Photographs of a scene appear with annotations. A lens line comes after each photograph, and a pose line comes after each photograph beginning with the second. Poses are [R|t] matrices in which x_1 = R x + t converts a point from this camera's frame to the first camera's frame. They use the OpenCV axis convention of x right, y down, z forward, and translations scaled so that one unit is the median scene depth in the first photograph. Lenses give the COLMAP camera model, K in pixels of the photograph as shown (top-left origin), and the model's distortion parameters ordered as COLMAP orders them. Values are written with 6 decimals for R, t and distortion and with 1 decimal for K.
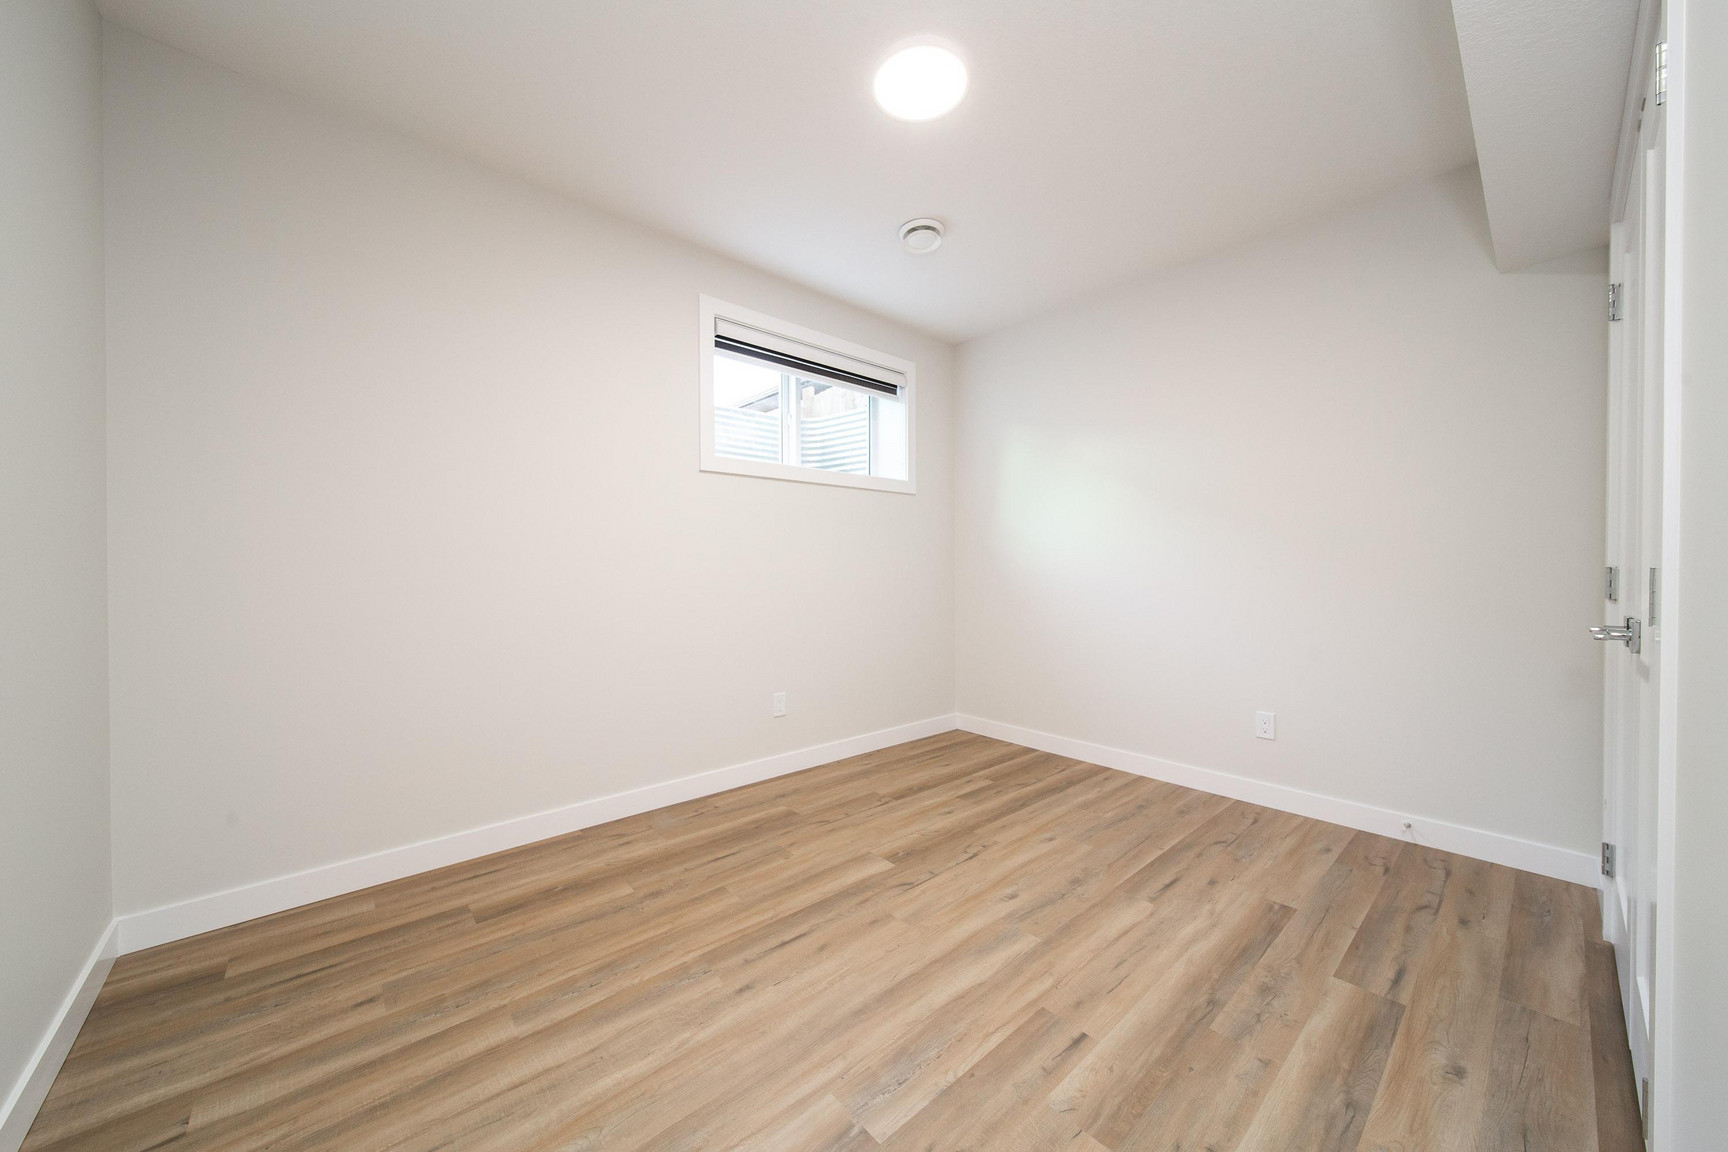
lens RADIAL K [[609.3, 0, 860.7], [0, 609.3, 569.9], [0, 0, 1]] dist [0.003049, -0.000299]
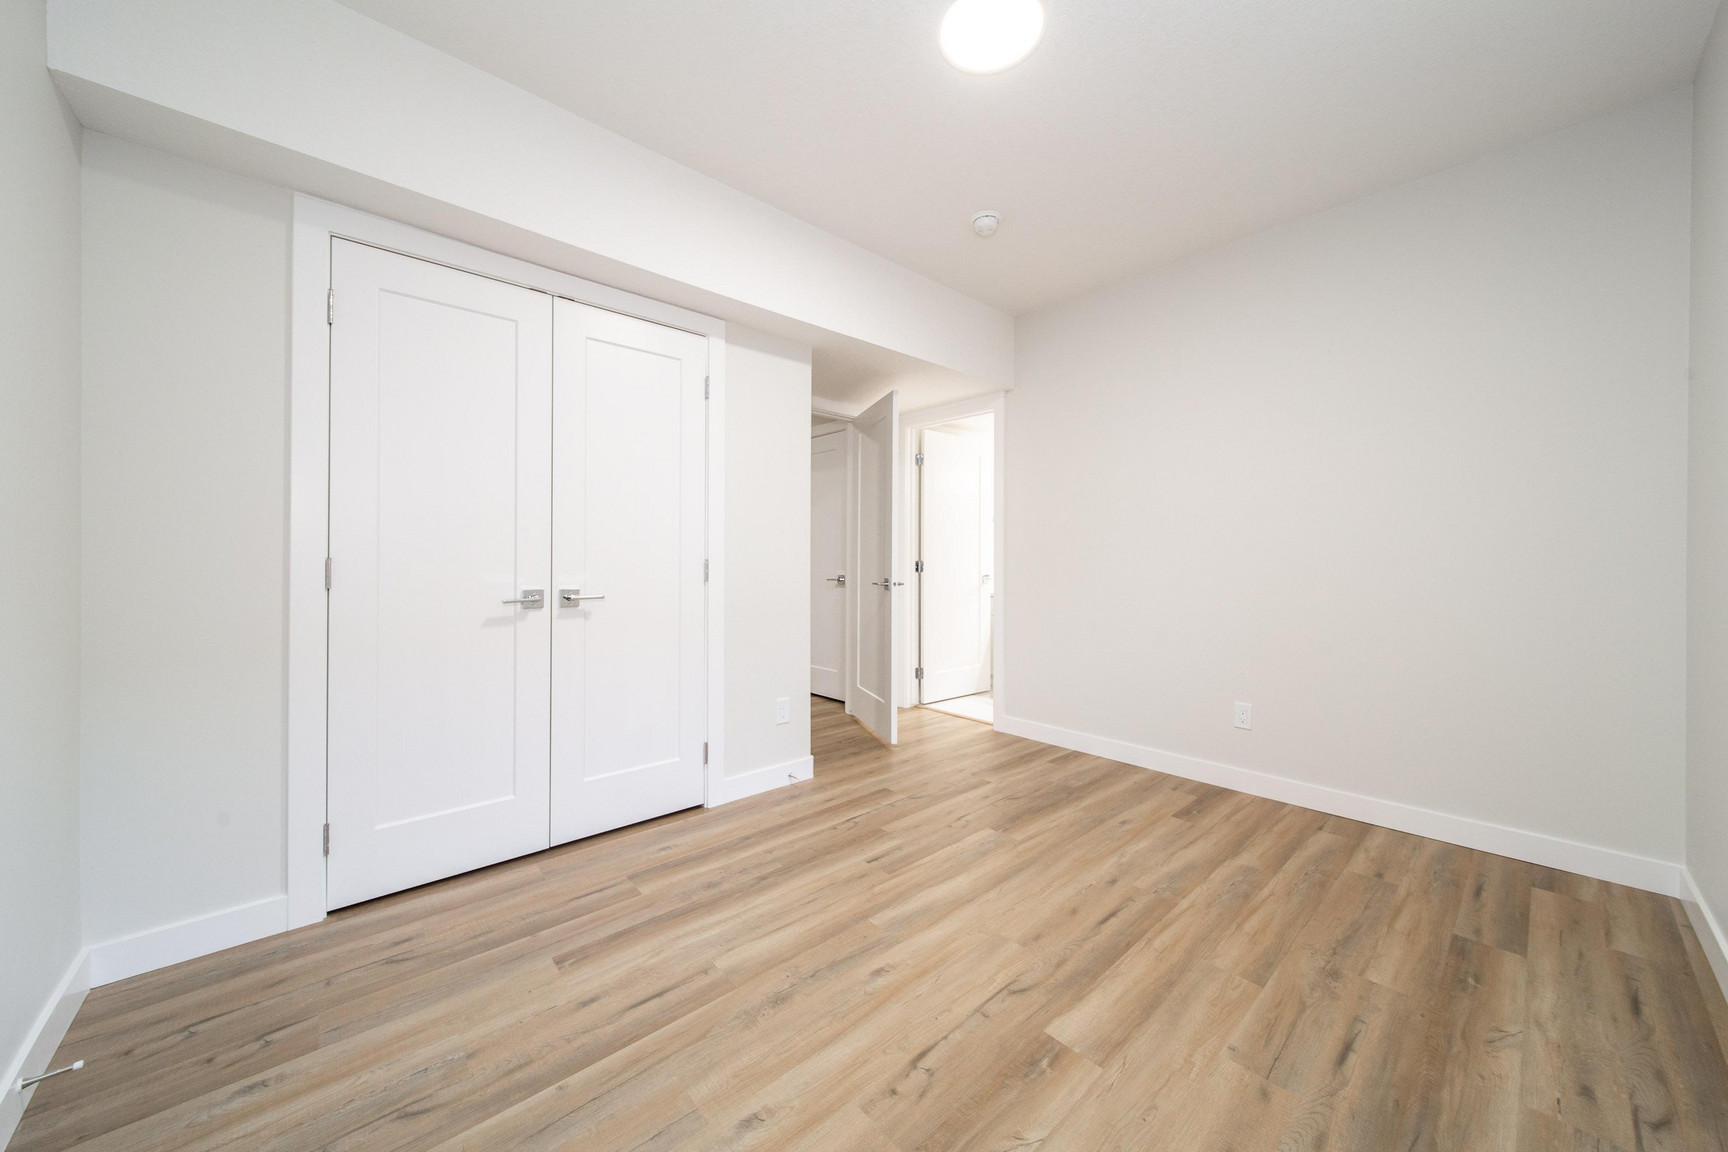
lens RADIAL K [[609.3, 0, 866.7], [0, 609.3, 568.7], [0, 0, 1]] dist [0.003049, -0.000299]
pose [[-0.999973, -0.000225, -0.007396, 0.286807], [-0.000335, 0.999889, 0.014909, -0.003118], [0.007391, 0.014911, -0.999862, 1.898464]]
